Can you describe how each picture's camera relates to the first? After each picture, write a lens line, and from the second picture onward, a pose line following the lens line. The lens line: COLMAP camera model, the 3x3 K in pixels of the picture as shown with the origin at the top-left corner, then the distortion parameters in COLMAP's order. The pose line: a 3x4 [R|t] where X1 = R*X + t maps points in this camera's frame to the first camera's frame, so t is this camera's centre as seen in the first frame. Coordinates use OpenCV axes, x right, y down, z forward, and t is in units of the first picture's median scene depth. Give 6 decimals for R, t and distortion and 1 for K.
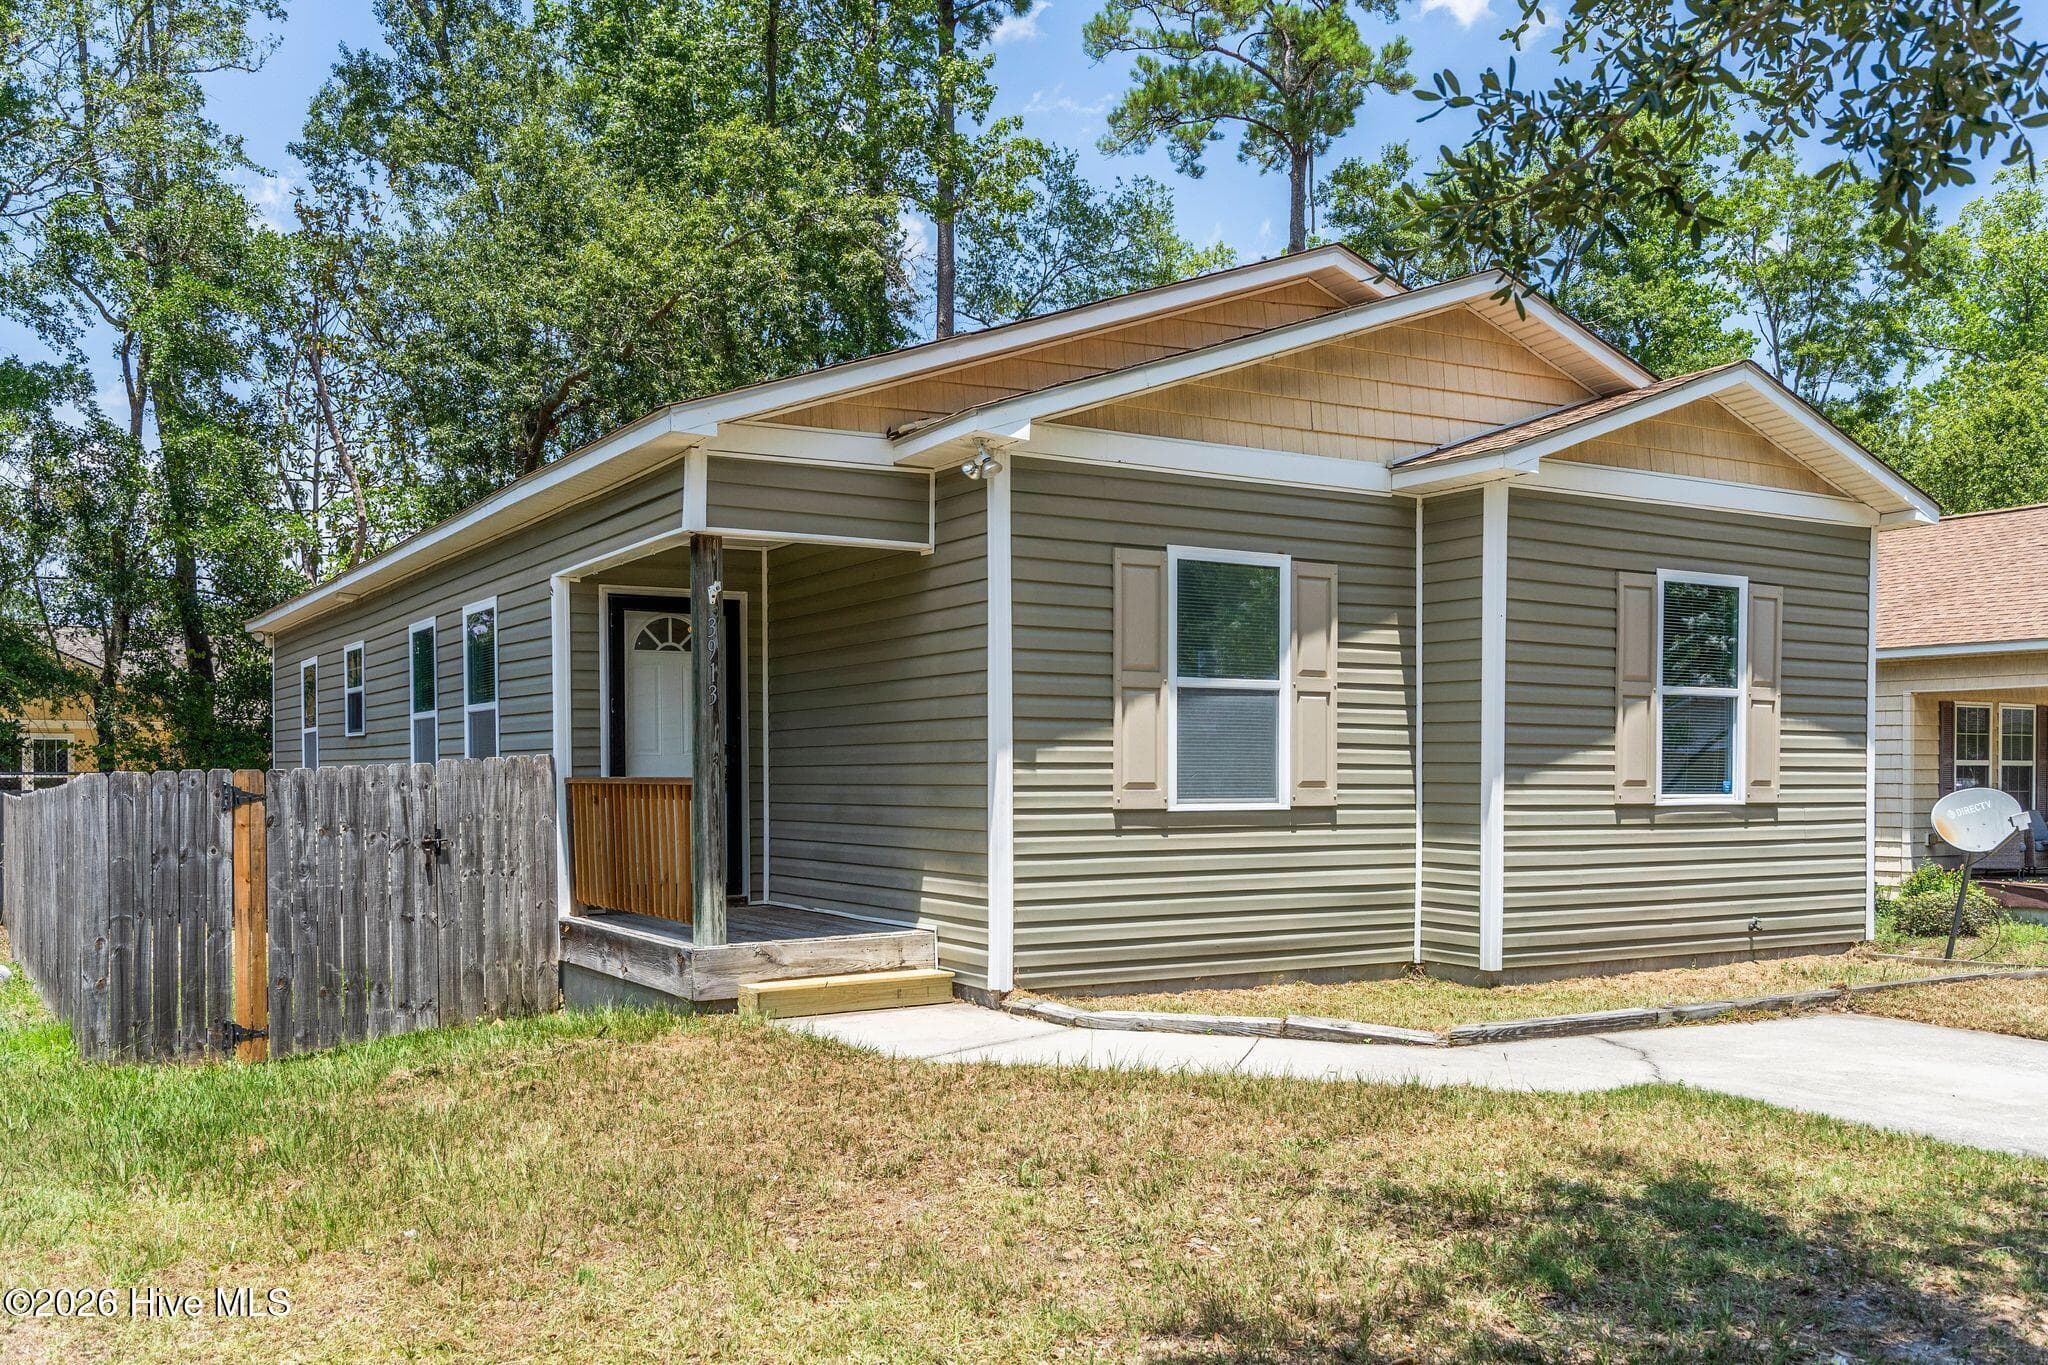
lens RADIAL K [[1709.2, 0, 996.7], [0, 1709.2, 823.7], [0, 0, 1]] dist [-0.010657, 0.012553]
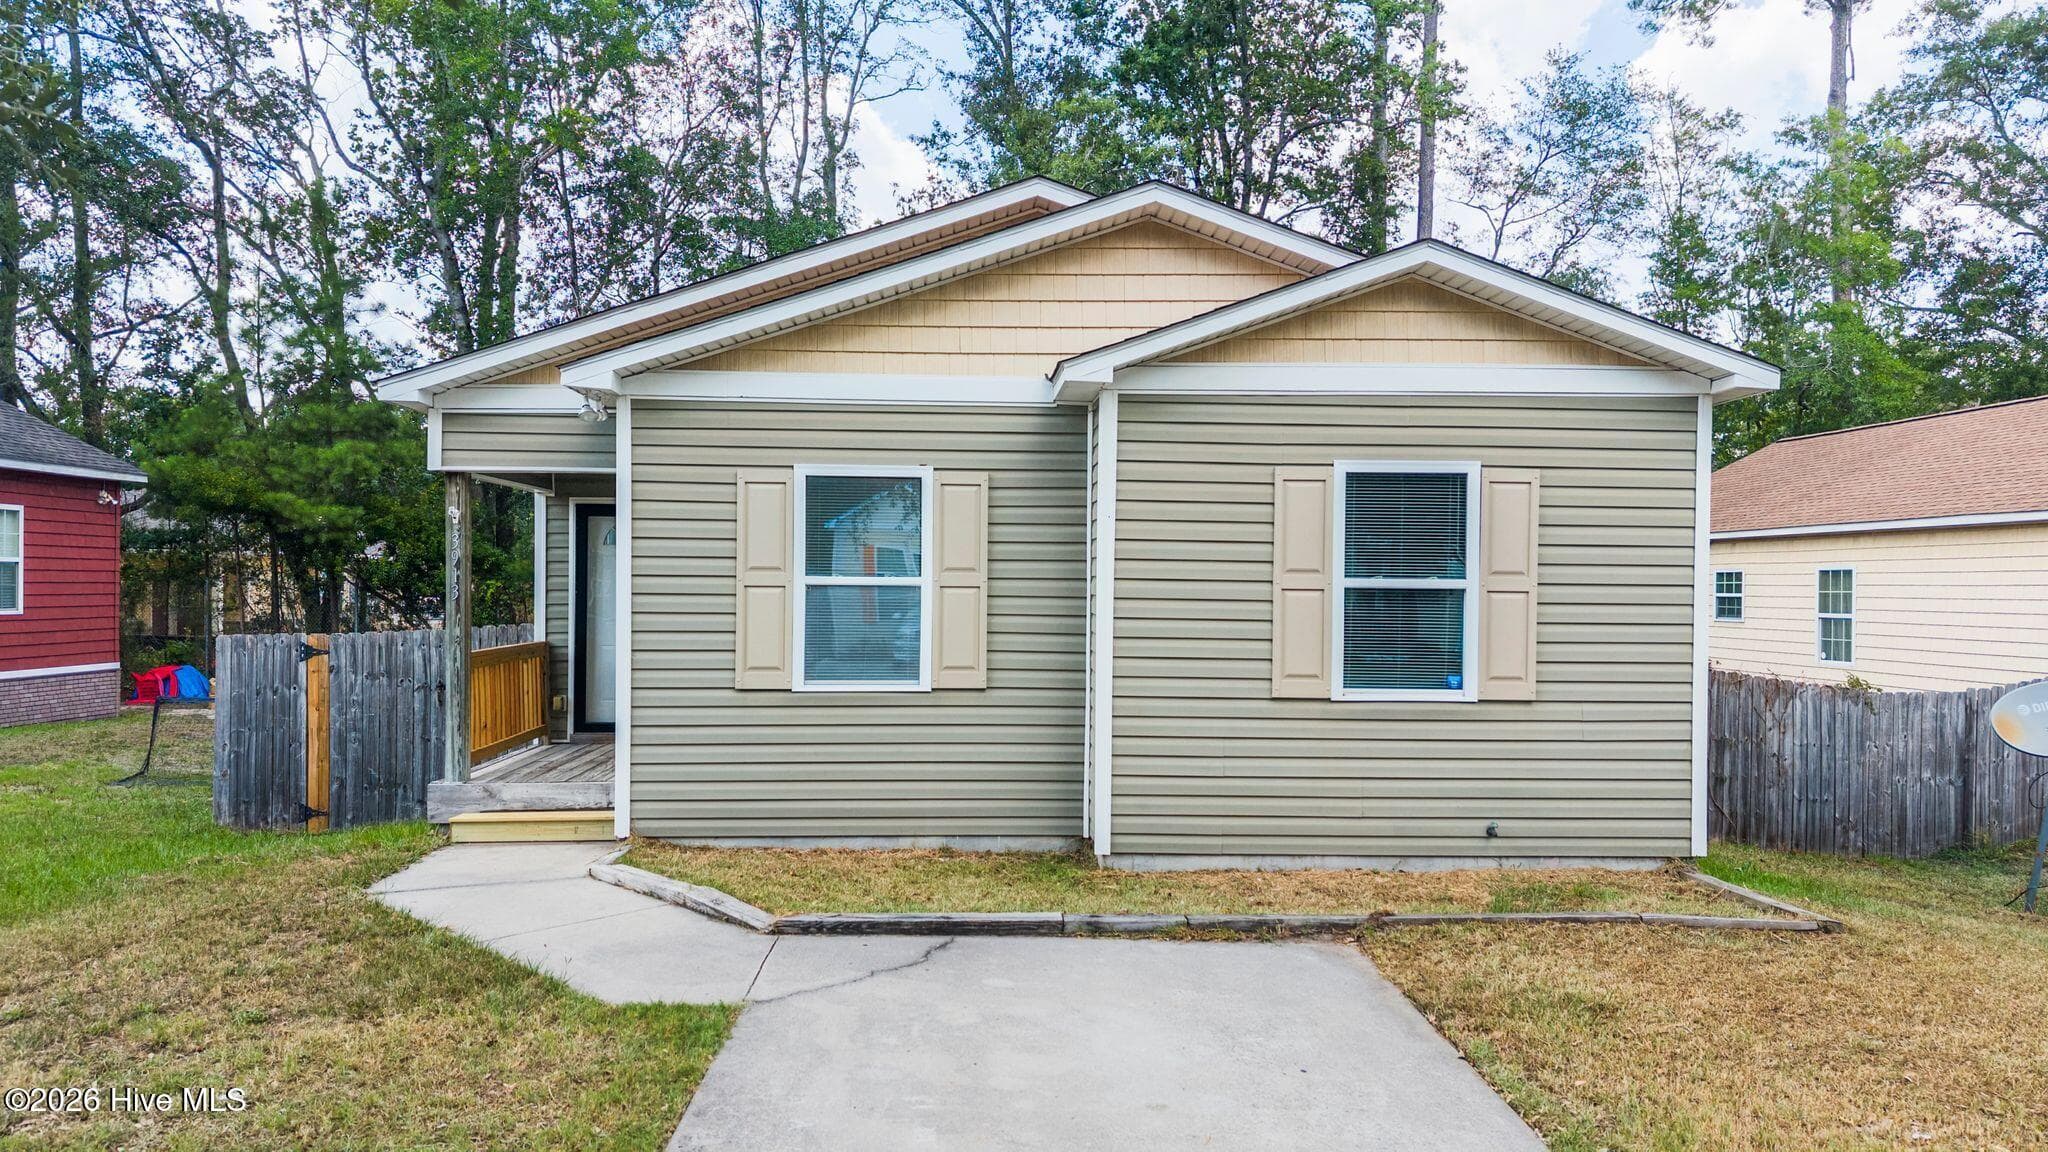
lens RADIAL K [[1321.1, 0, 1042.3], [0, 1321.1, 595.5], [0, 0, 1]] dist [0.028711, -0.025145]
pose [[0.887918, 0.012006, -0.459846, 0.610786], [-0.023905, 0.999513, -0.020062, -0.053715], [0.459381, 0.028806, 0.887772, 0.260070]]
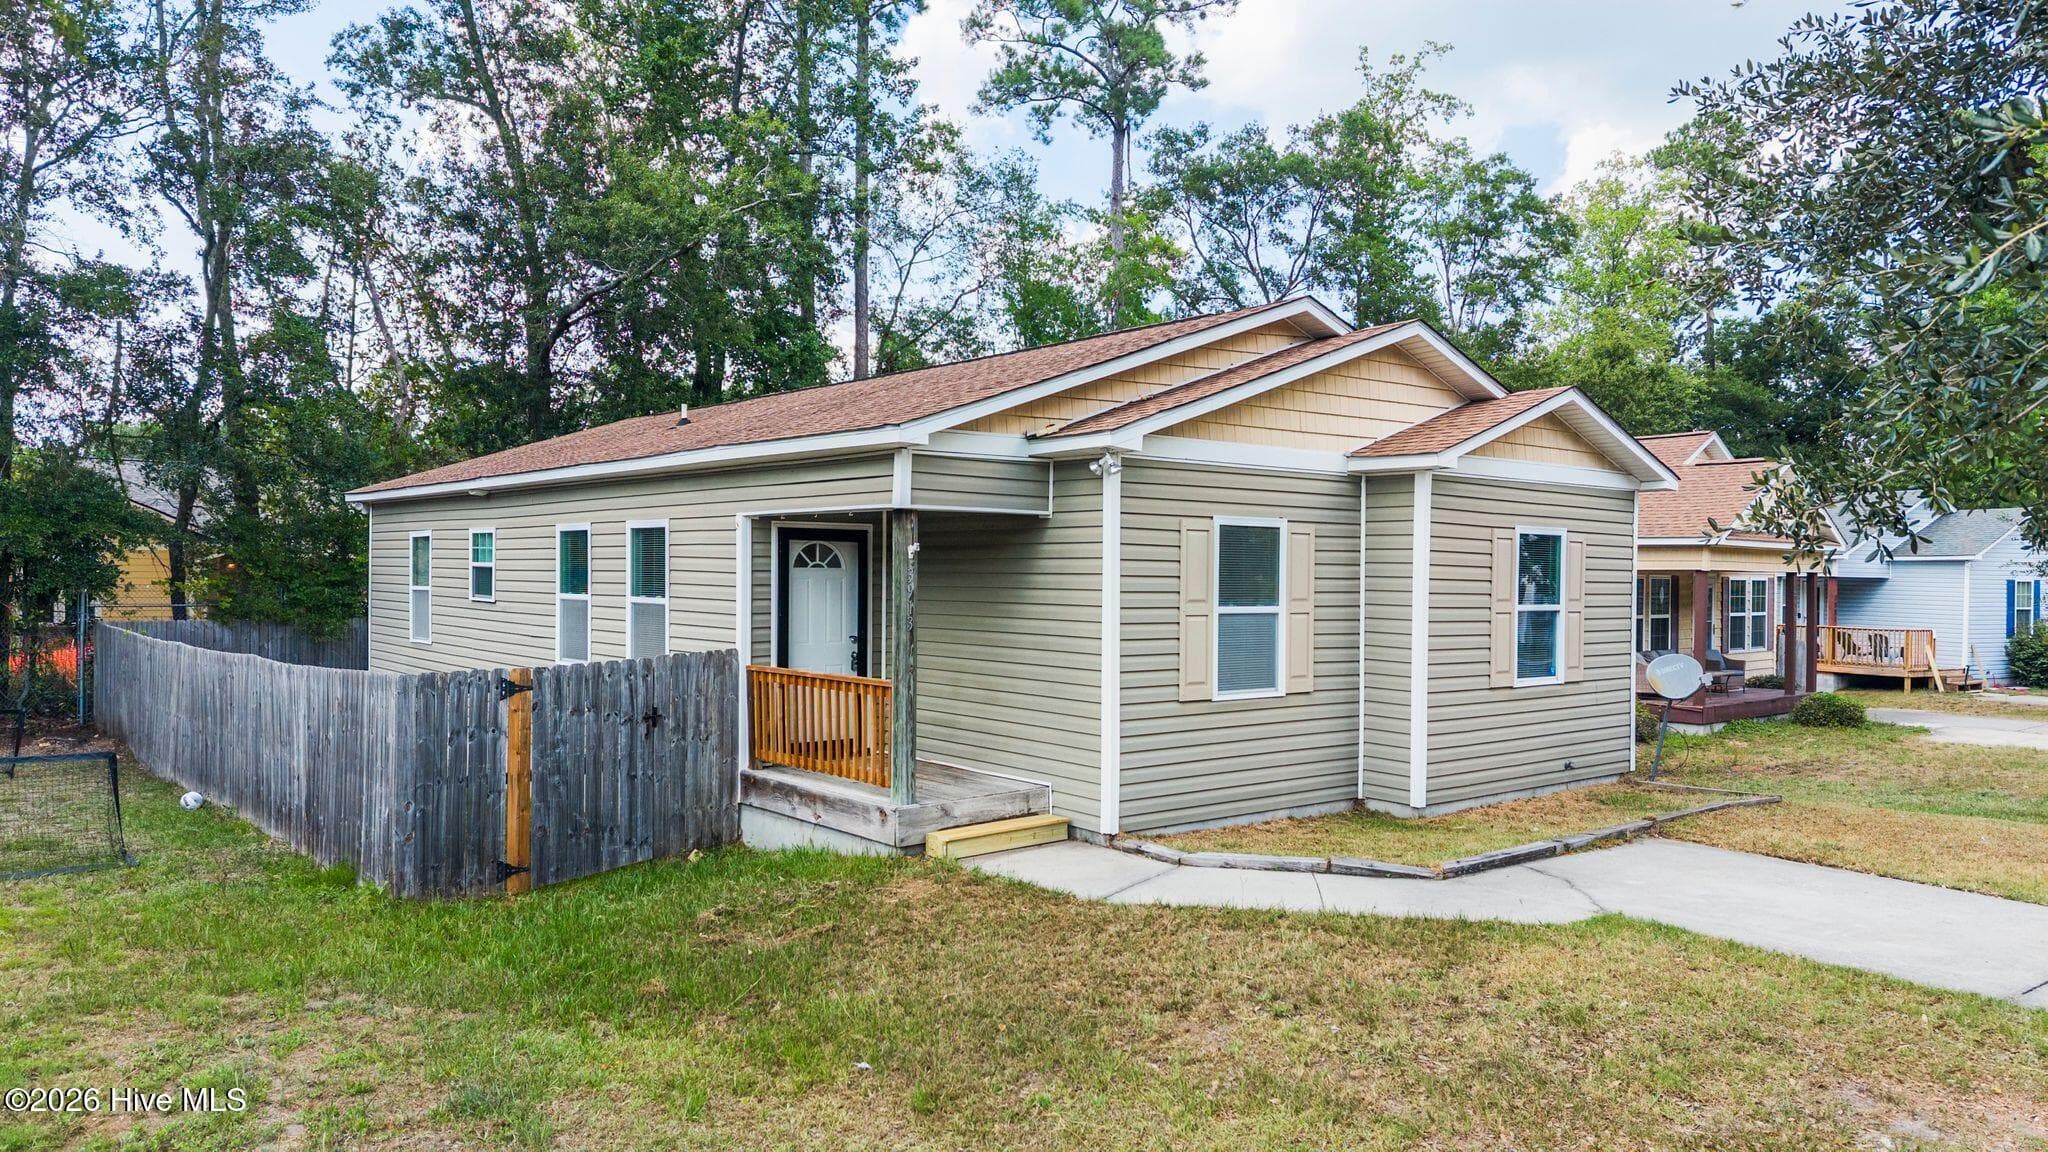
lens RADIAL K [[1335.9, 0, 1038.8], [0, 1335.9, 587.8], [0, 0, 1]] dist [0.046475, -0.048278]
pose [[0.988018, 0.011250, 0.153929, -0.197494], [-0.008303, 0.999770, -0.019772, -0.072082], [-0.154116, 0.018257, 0.987884, -0.071276]]
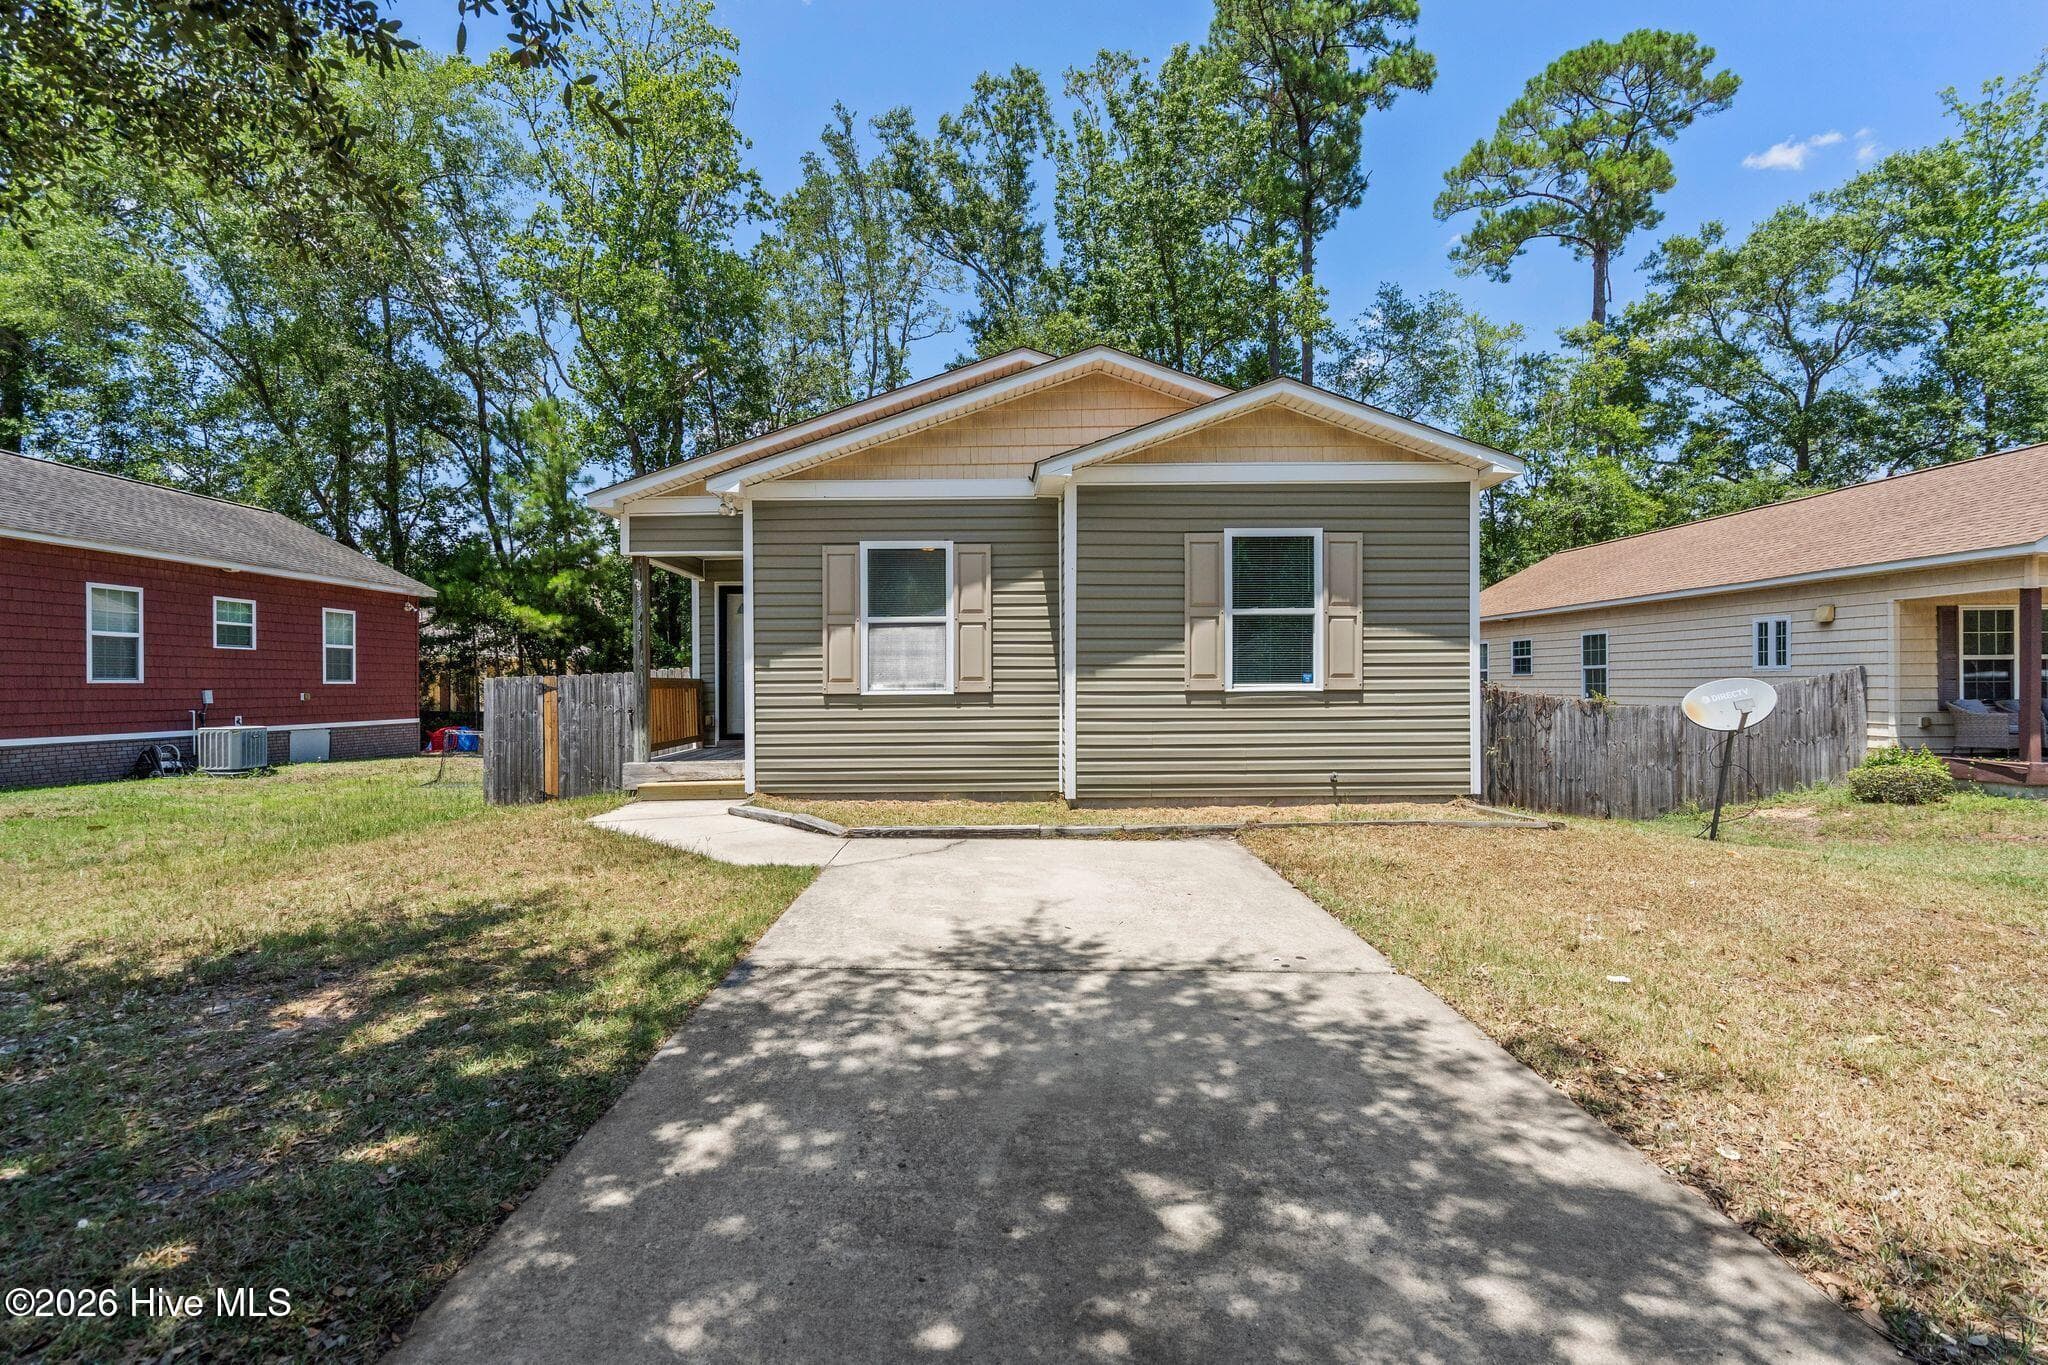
lens RADIAL K [[930.6, 0, 1024.0], [0, 930.6, 682.5], [0, 0, 1]] dist [-0.001474, 0.000231]
pose [[0.875150, -0.006609, -0.483807, 0.645415], [-0.006270, 0.999668, -0.024997, 0.002560], [0.483811, 0.024910, 0.874818, 0.237961]]
